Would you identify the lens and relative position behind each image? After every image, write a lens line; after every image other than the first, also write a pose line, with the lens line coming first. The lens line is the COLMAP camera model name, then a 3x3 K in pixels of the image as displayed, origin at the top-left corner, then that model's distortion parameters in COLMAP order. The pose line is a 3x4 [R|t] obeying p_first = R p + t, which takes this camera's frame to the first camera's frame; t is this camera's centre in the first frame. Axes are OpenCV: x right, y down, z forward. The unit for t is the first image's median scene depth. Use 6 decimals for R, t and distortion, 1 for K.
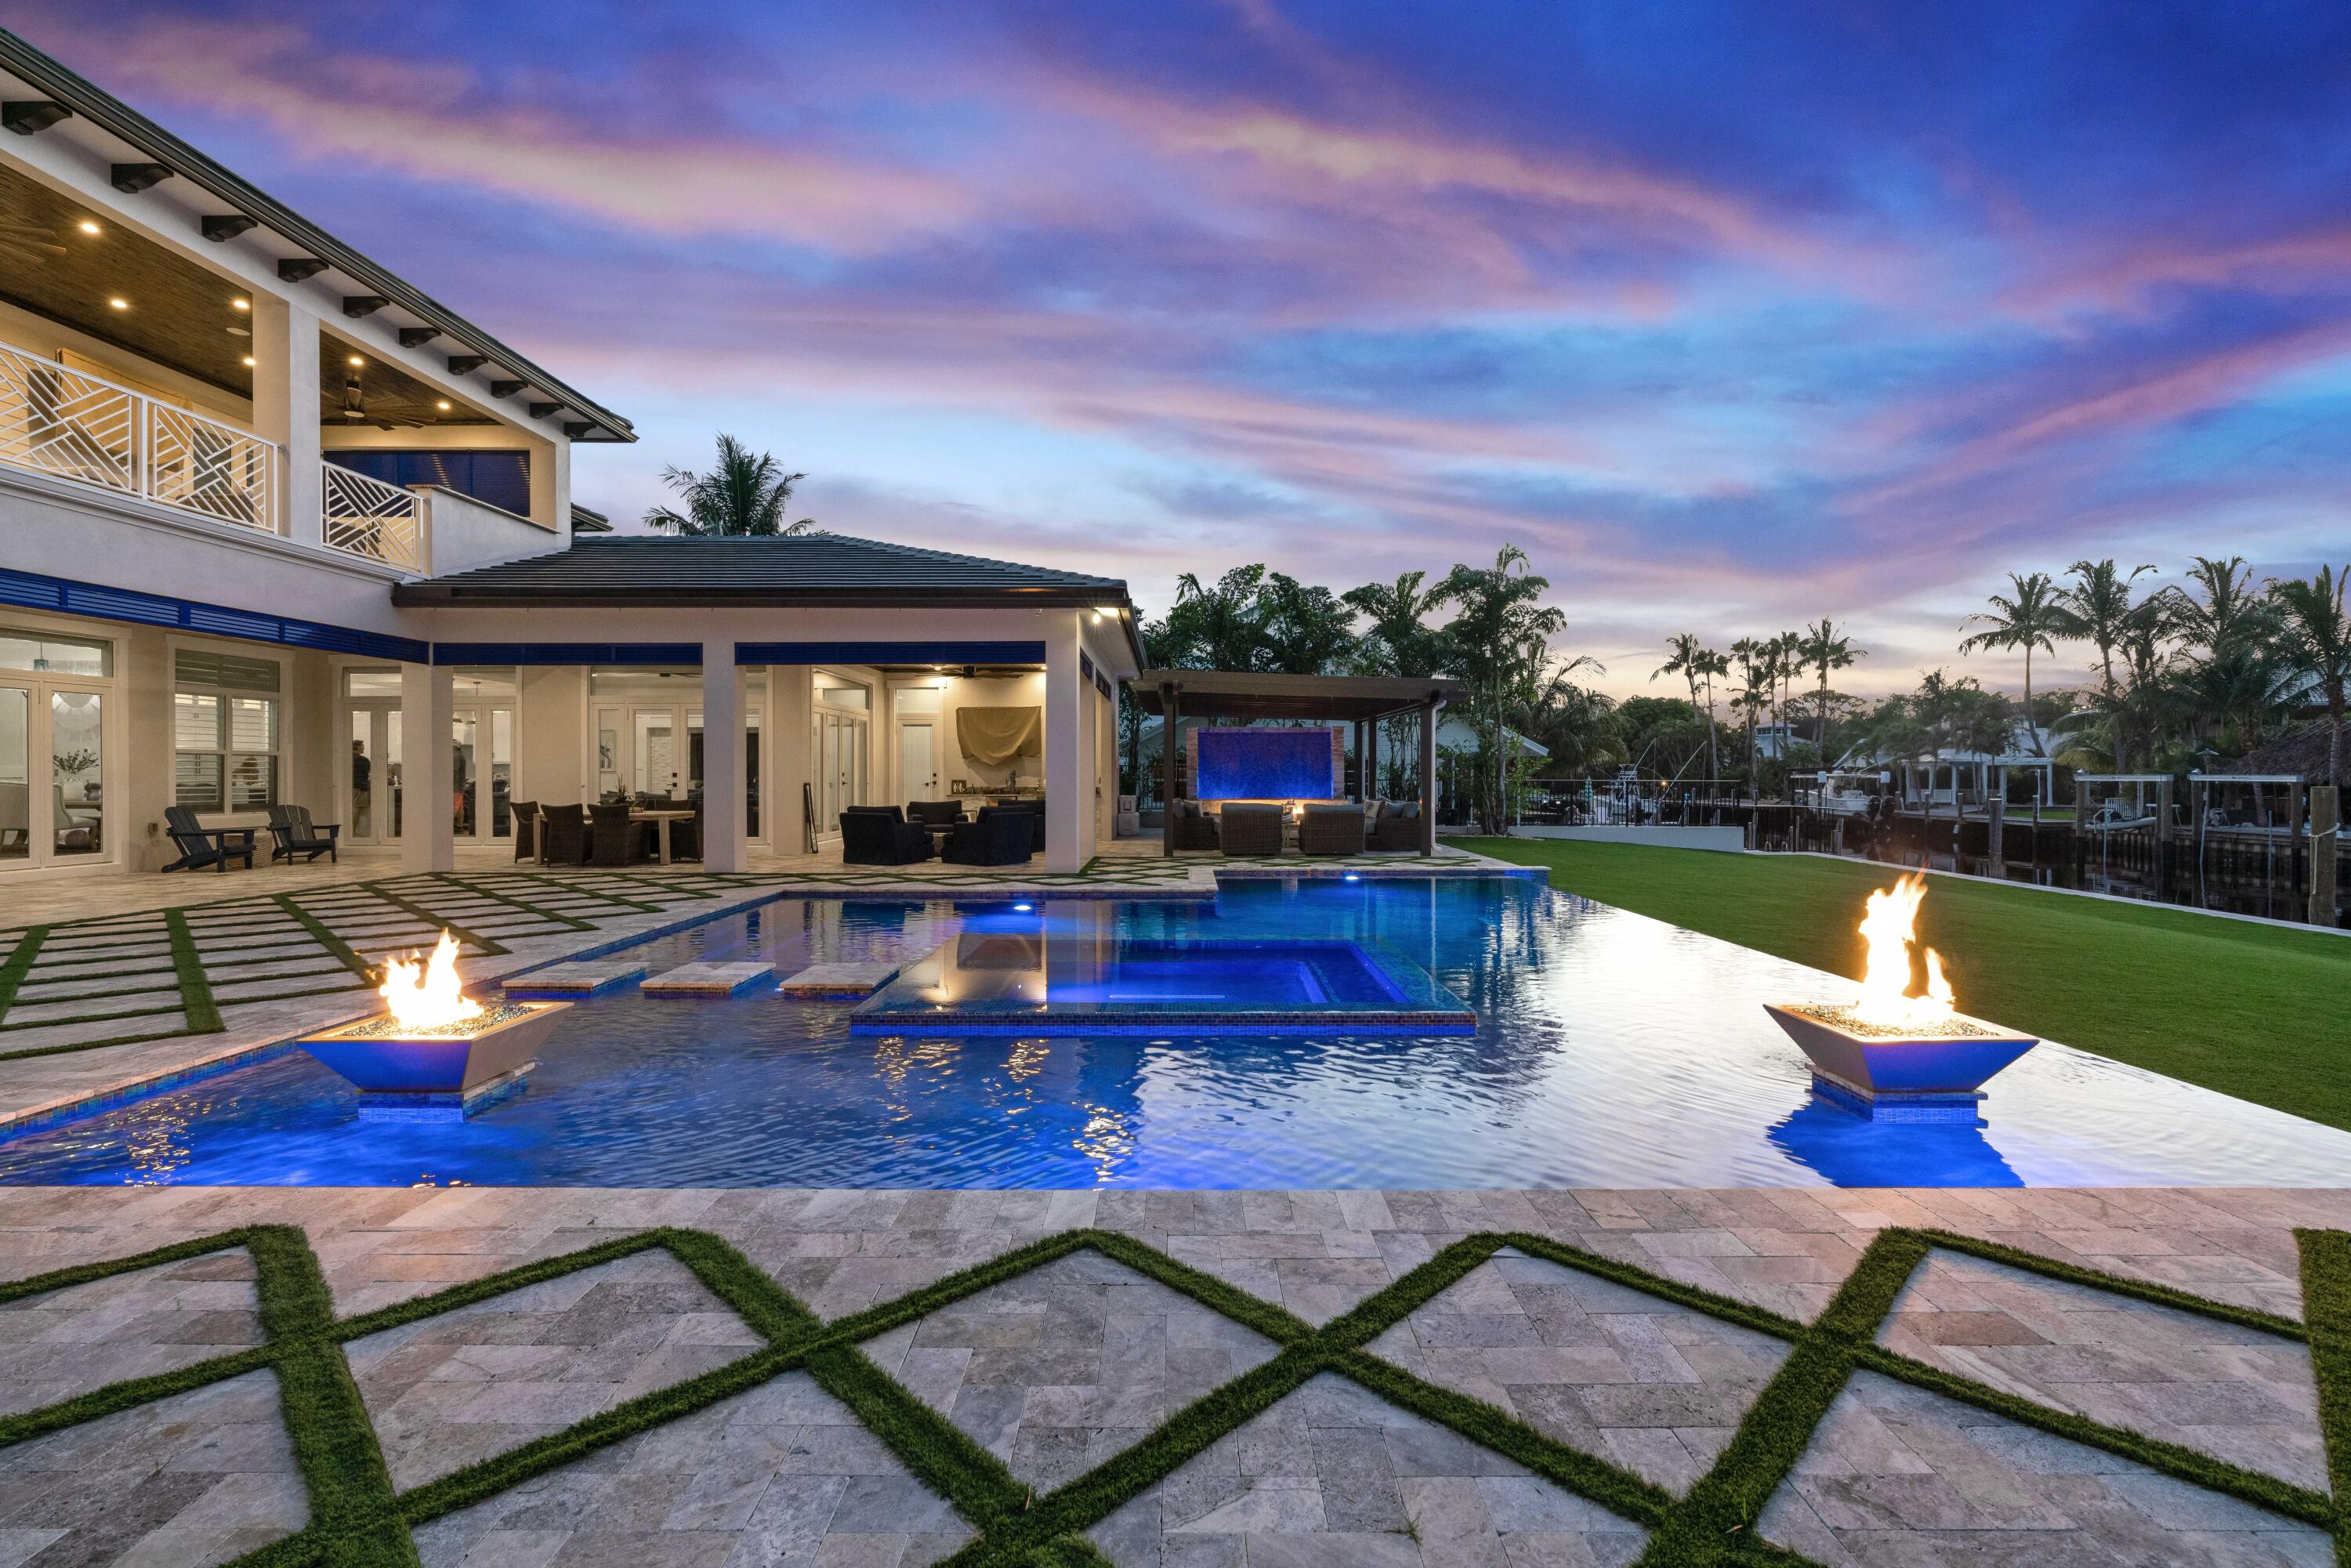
lens RADIAL K [[1058.7, 0, 1179.3], [0, 1058.7, 781.7], [0, 0, 1]] dist [-0.015282, 0.007355]
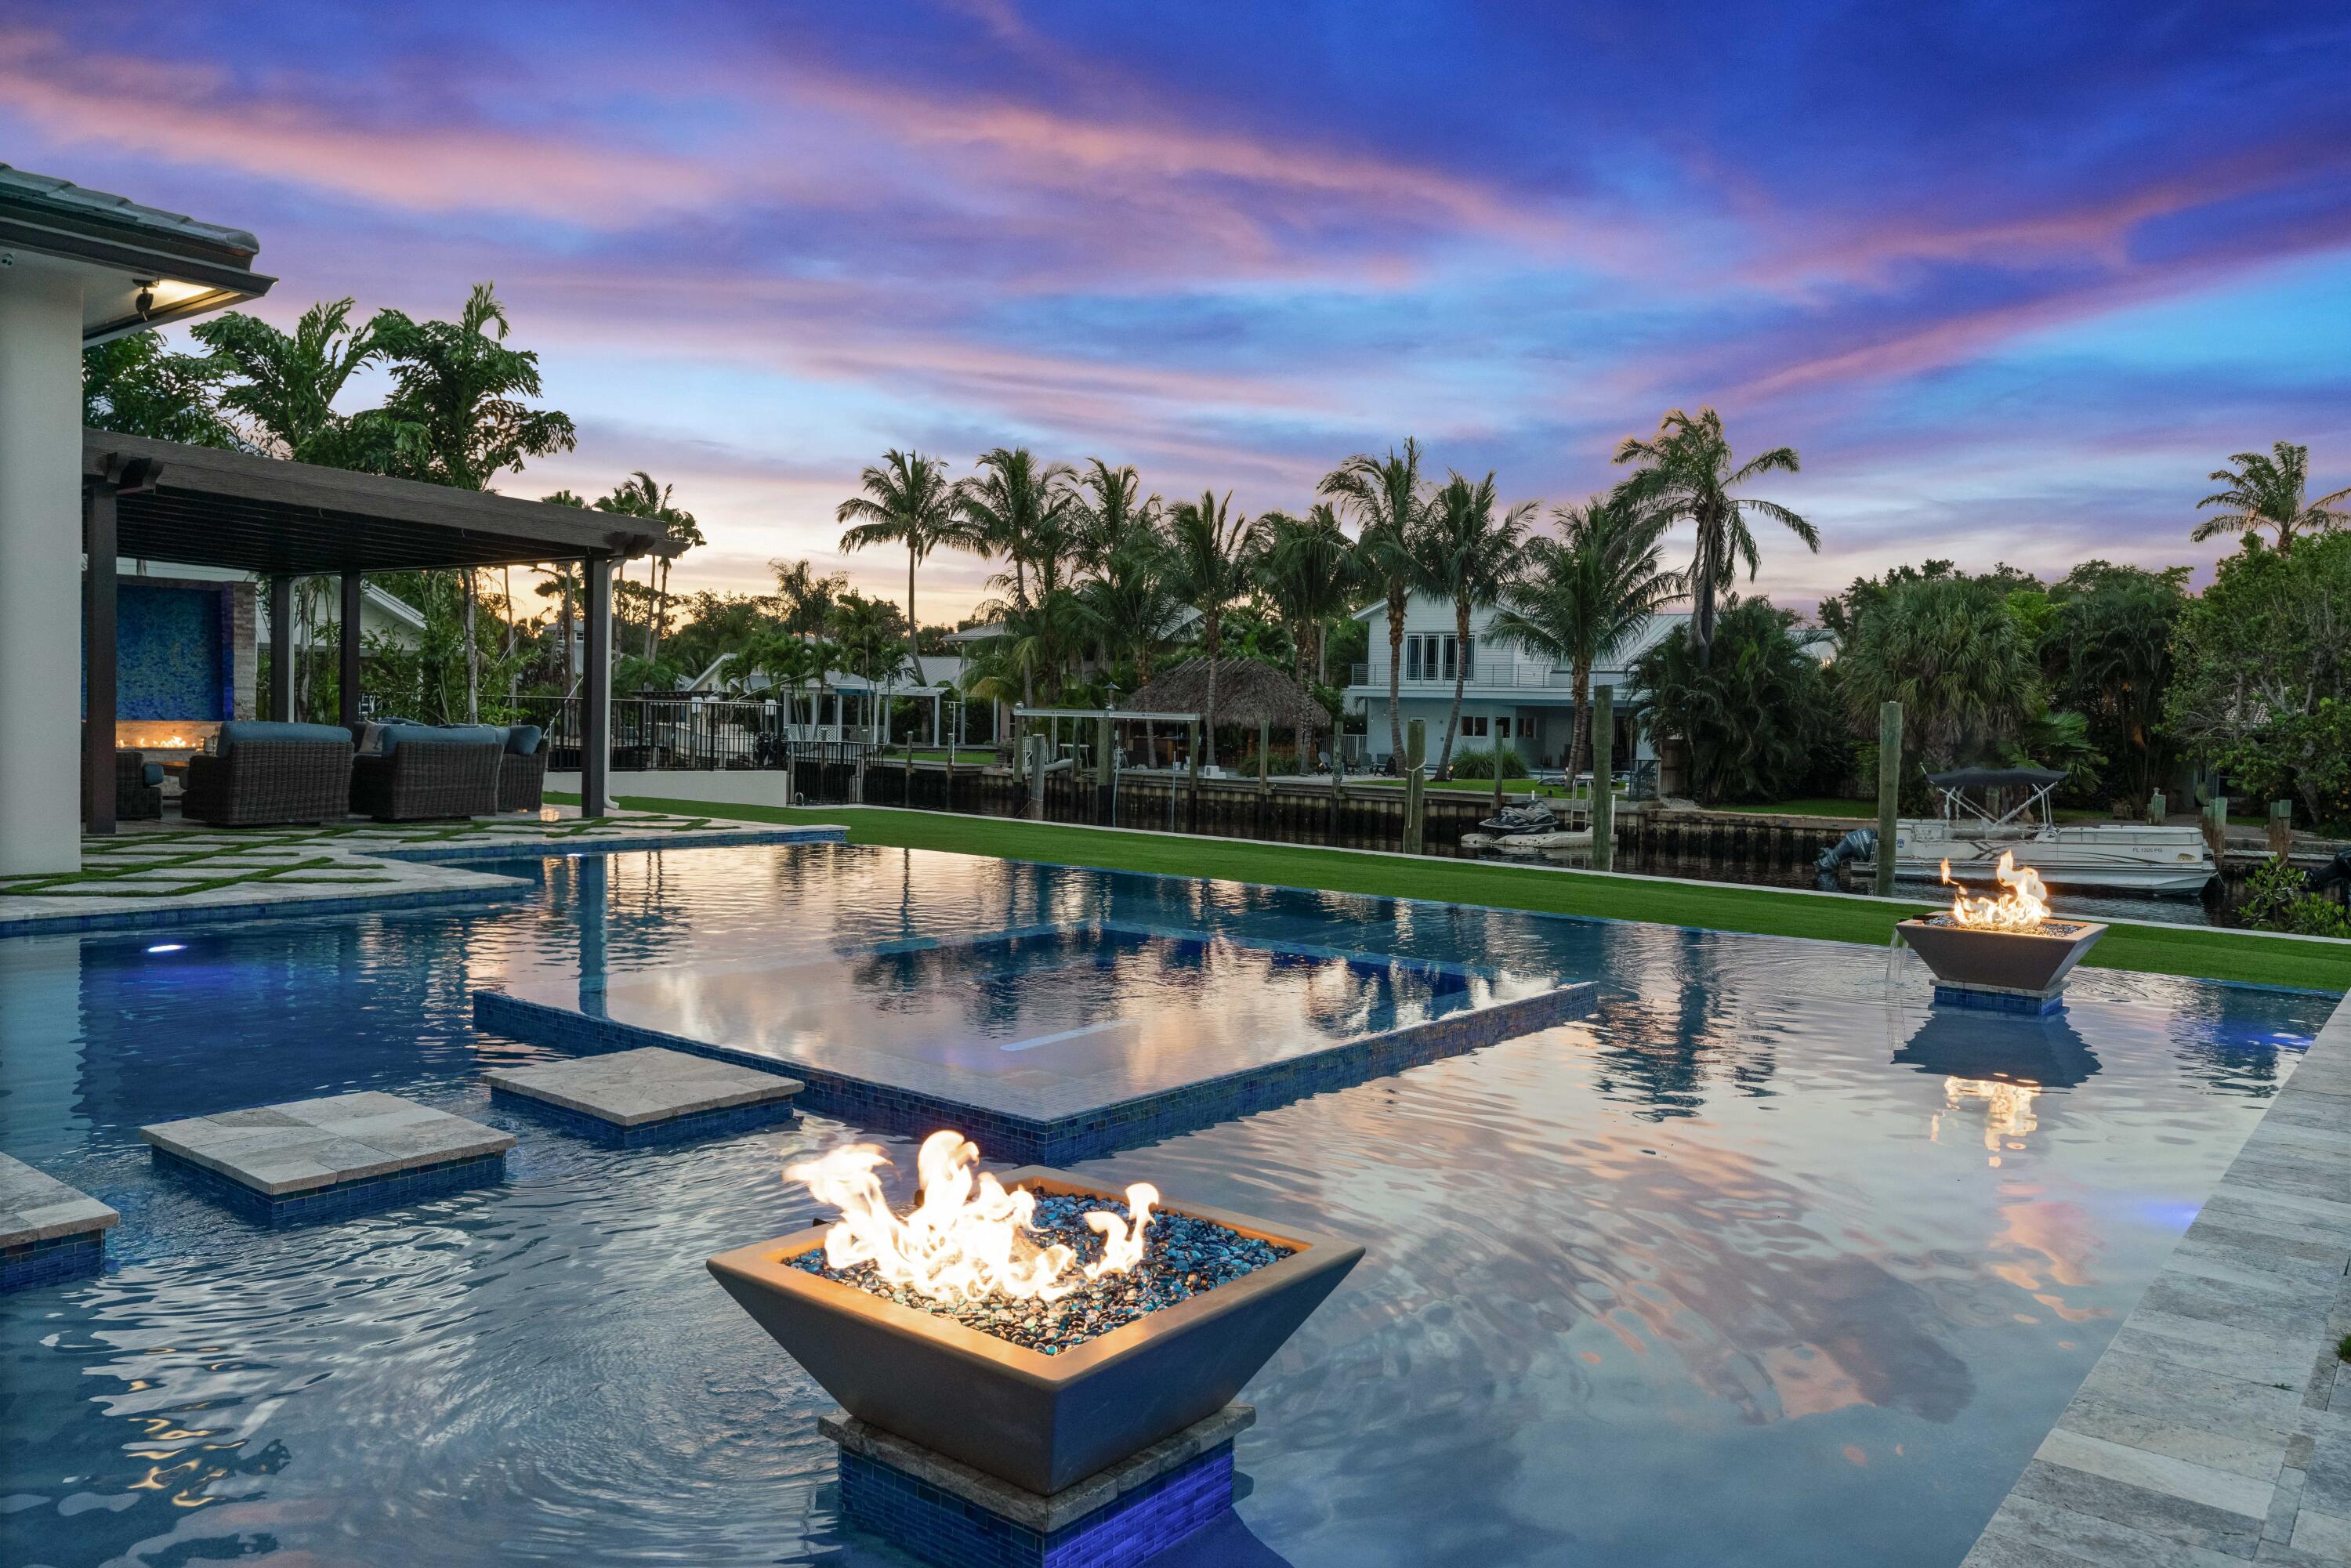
lens RADIAL K [[1694.0, 0, 1175.5], [0, 1694.0, 784.0], [0, 0, 1]] dist [0.000426, 0.004440]
pose [[0.617958, -0.013882, 0.786089, -0.329341], [-0.020945, 0.999199, 0.034111, 0.013953], [-0.785932, -0.037544, 0.617172, 0.185706]]
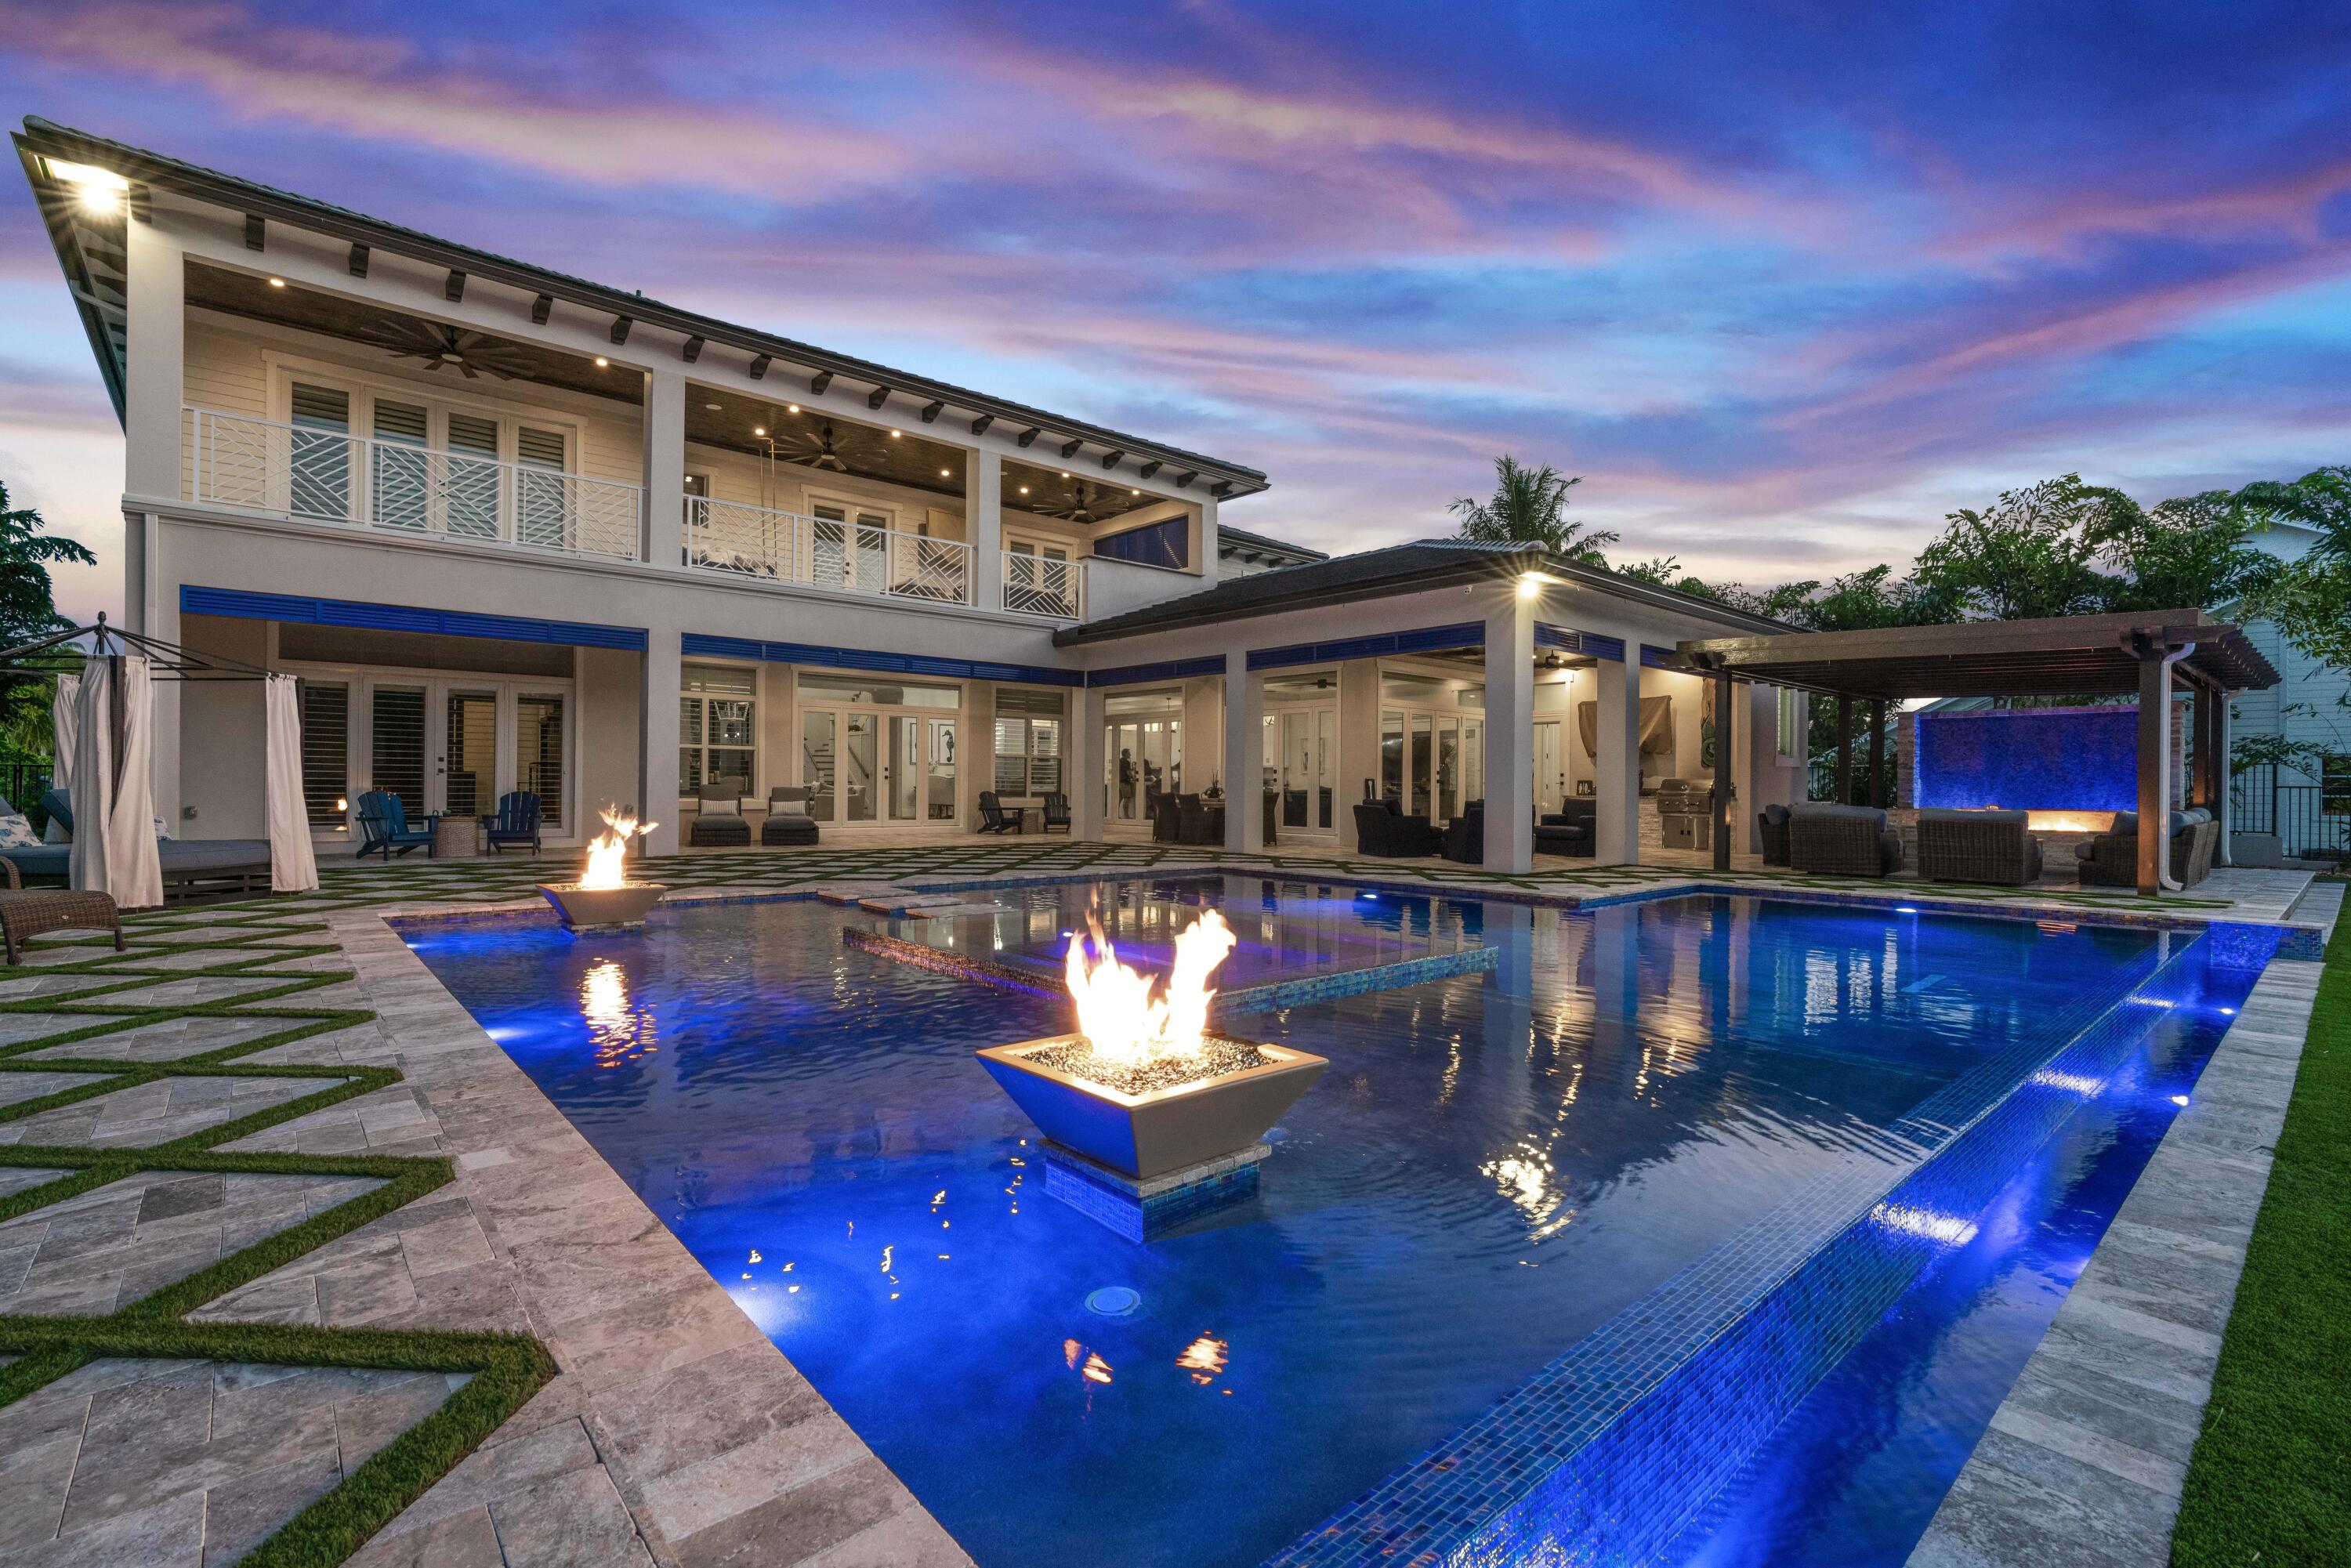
lens RADIAL K [[1058.7, 0, 1179.3], [0, 1058.7, 781.7], [0, 0, 1]] dist [-0.015282, 0.007355]
pose [[0.659151, 0.002536, -0.752007, 0.347240], [-0.015393, 0.999830, -0.010120, 0.019536], [0.751853, 0.018246, 0.659078, 0.171008]]
